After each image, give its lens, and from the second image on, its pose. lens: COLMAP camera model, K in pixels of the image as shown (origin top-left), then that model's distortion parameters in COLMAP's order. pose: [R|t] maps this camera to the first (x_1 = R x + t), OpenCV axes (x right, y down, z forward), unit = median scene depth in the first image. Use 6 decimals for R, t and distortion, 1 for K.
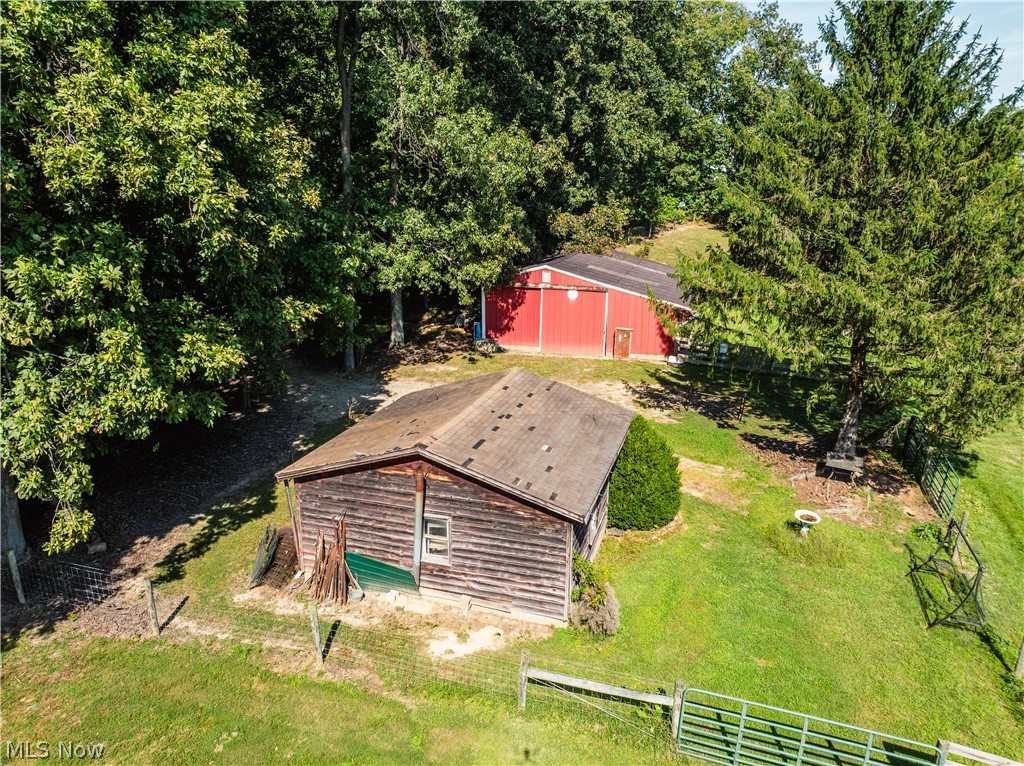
lens RADIAL K [[720.1, 0, 512.6], [0, 720.1, 383.3], [0, 0, 1]] dist [0.001708, -0.000443]
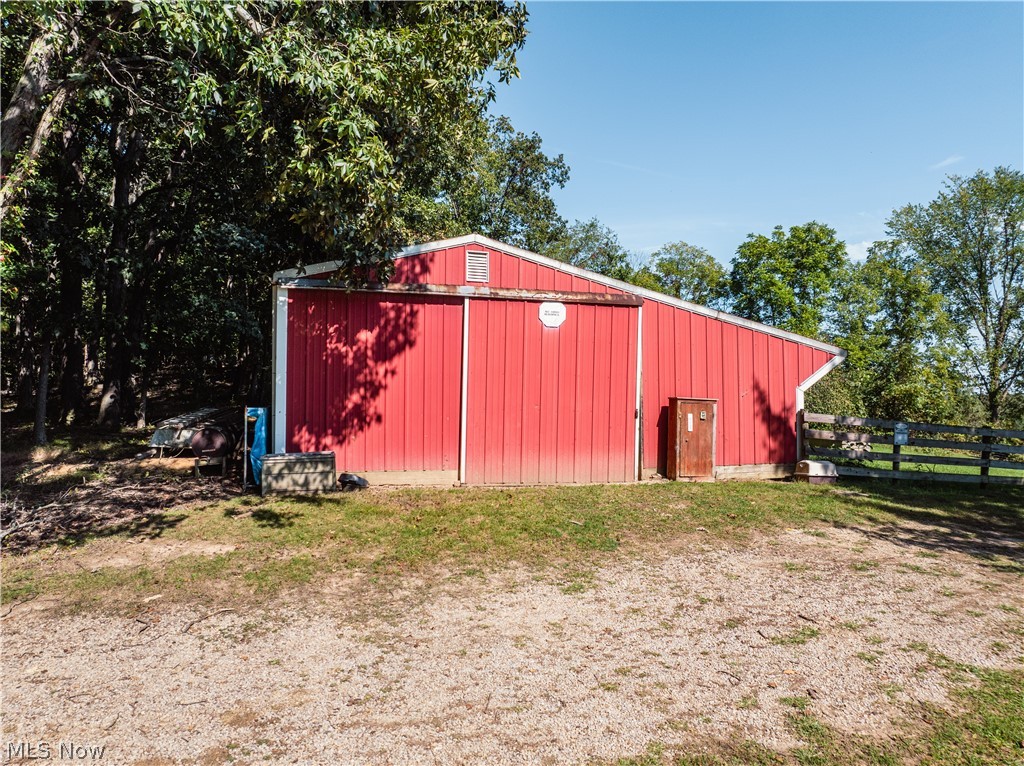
lens RADIAL K [[720.1, 0, 510.3], [0, 720.1, 380.8], [0, 0, 1]] dist [0.001708, -0.000443]
pose [[0.880885, 0.014972, 0.473094, -0.104799], [0.115949, 0.962222, -0.246344, -0.003348], [-0.458910, 0.271855, 0.845870, 0.691086]]
